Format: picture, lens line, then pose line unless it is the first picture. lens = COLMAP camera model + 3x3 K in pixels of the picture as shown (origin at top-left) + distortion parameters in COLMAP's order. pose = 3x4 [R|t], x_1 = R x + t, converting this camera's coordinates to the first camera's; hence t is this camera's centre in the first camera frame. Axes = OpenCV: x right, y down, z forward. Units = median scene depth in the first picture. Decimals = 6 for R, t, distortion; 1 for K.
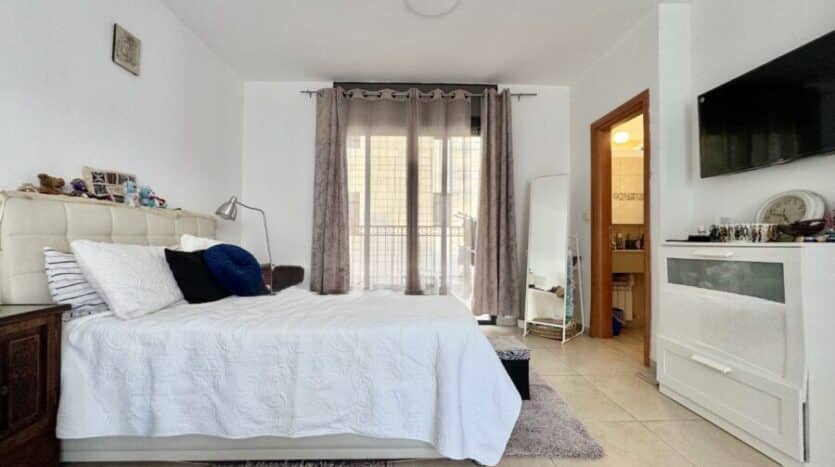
lens RADIAL K [[336.2, 0, 414.7], [0, 336.2, 235.7], [0, 0, 1]] dist [0.001412, -0.000339]
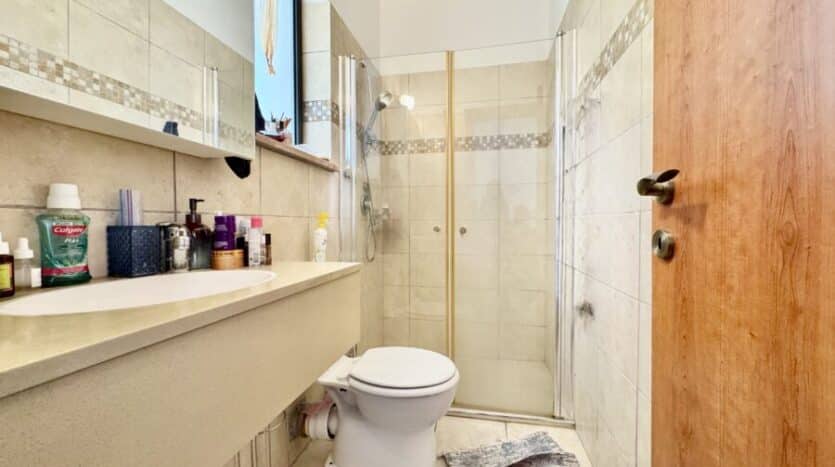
lens RADIAL K [[336.2, 0, 417.3], [0, 336.2, 234.1], [0, 0, 1]] dist [0.001412, -0.000339]
pose [[0.223223, -0.016632, 0.974625, 0.491372], [-0.013977, 0.999697, 0.020261, 0.011877], [-0.974667, -0.018145, 0.222923, 0.802186]]
